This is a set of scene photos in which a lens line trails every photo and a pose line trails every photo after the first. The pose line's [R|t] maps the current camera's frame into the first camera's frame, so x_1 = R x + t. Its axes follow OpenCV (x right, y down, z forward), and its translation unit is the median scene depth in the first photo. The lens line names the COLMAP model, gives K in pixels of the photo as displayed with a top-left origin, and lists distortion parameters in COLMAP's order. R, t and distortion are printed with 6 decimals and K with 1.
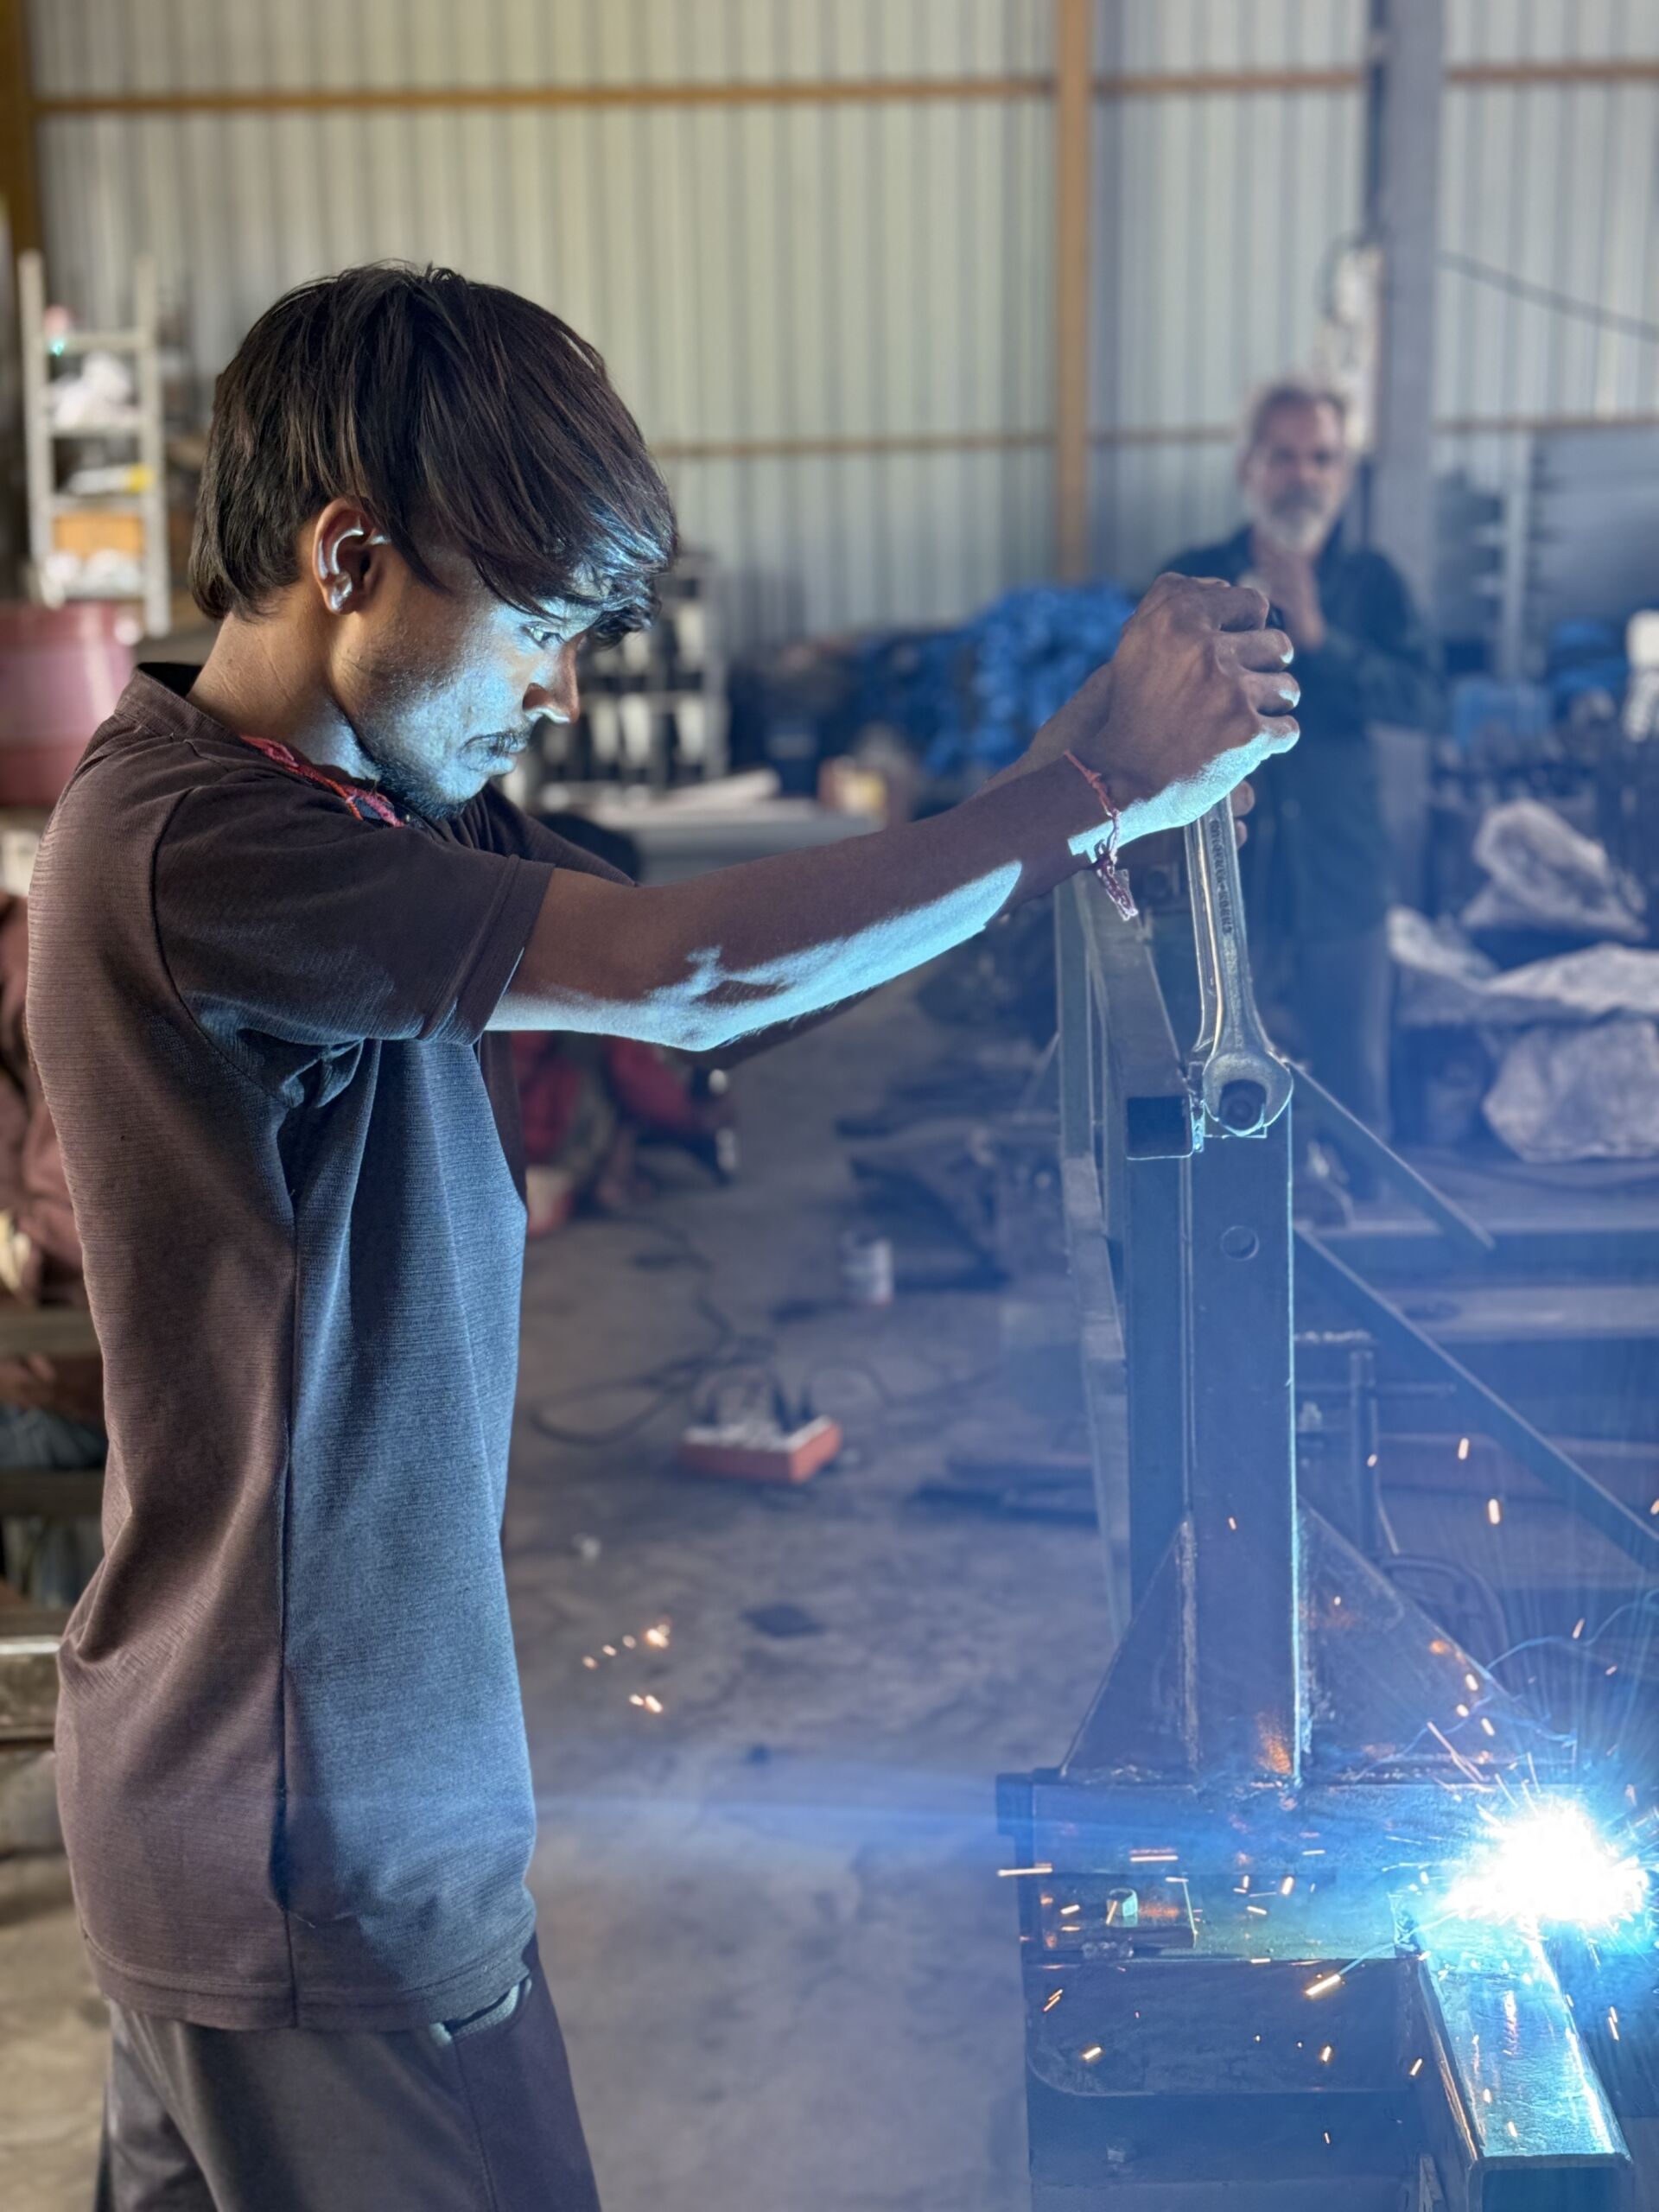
lens RADIAL K [[3031.0, 0, 818.0], [0, 3031.0, 1114.3], [0, 0, 1]] dist [0.147209, -0.090533]
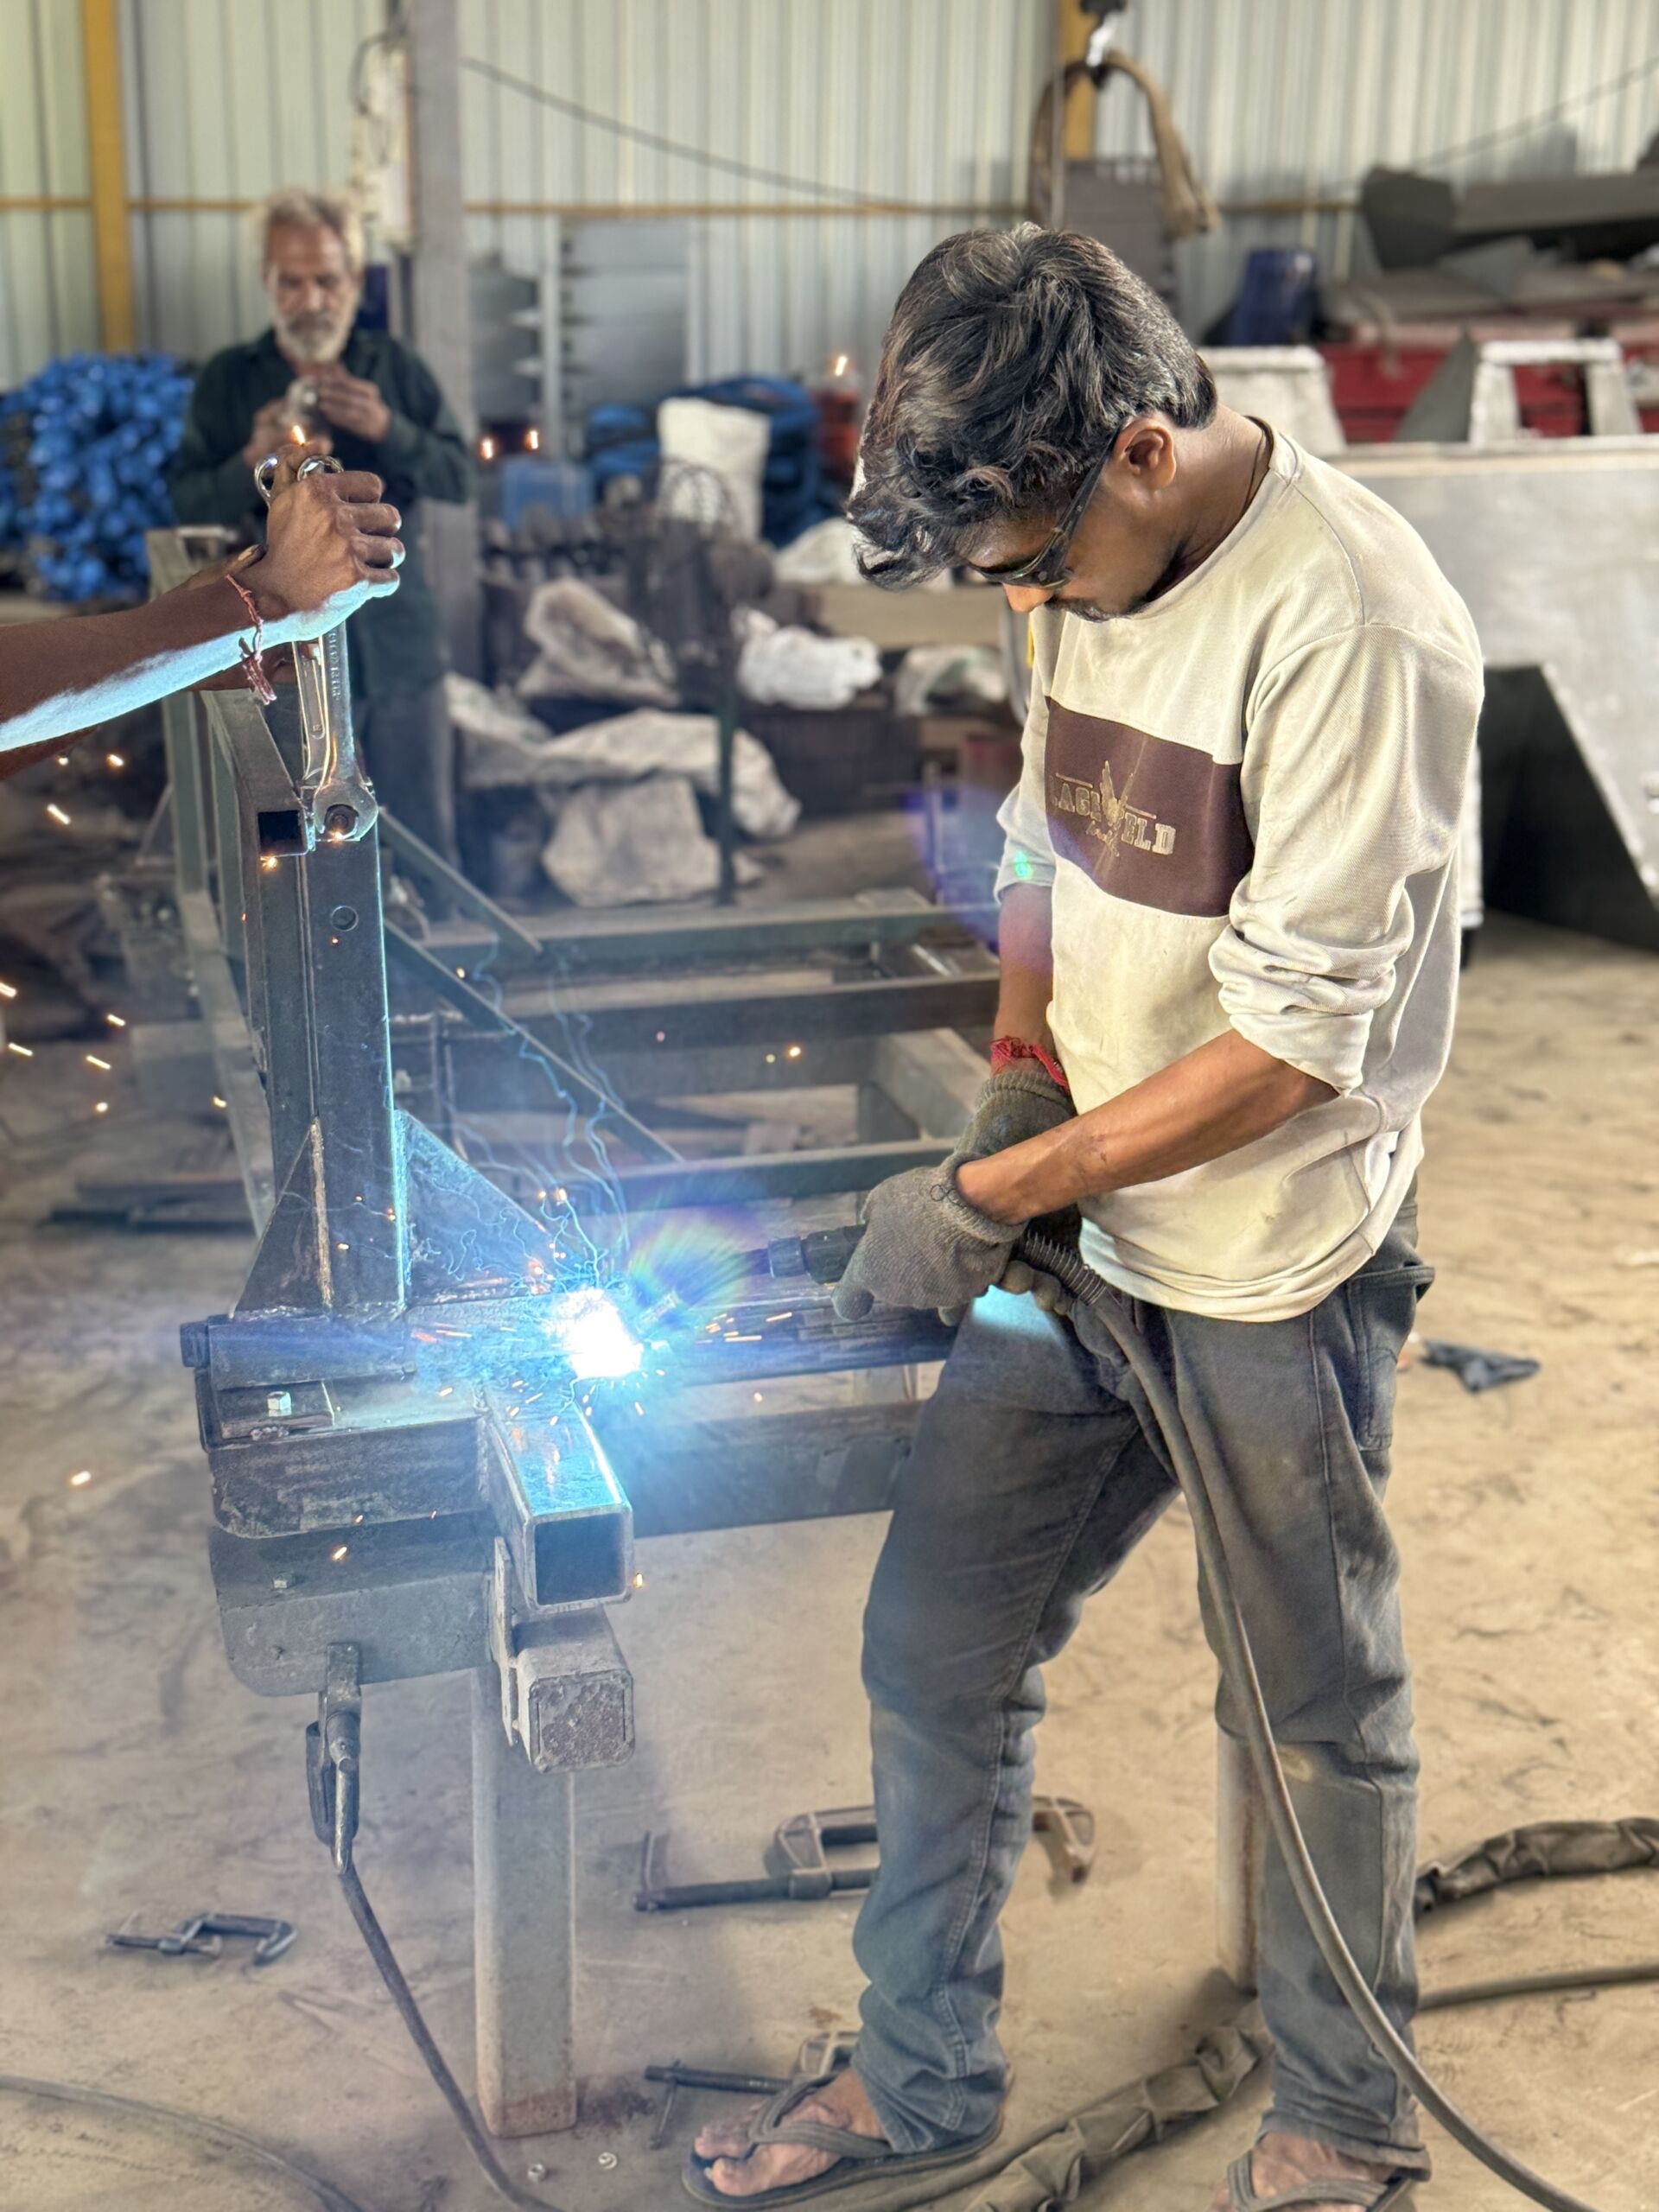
lens RADIAL K [[3031.0, 0, 818.0], [0, 3031.0, 1114.3], [0, 0, 1]] dist [0.147209, -0.090533]
pose [[0.954666, -0.058620, 0.291849, -0.020847], [0.037116, 0.996208, 0.078688, 0.009682], [-0.295356, -0.064289, 0.953222, -0.124966]]
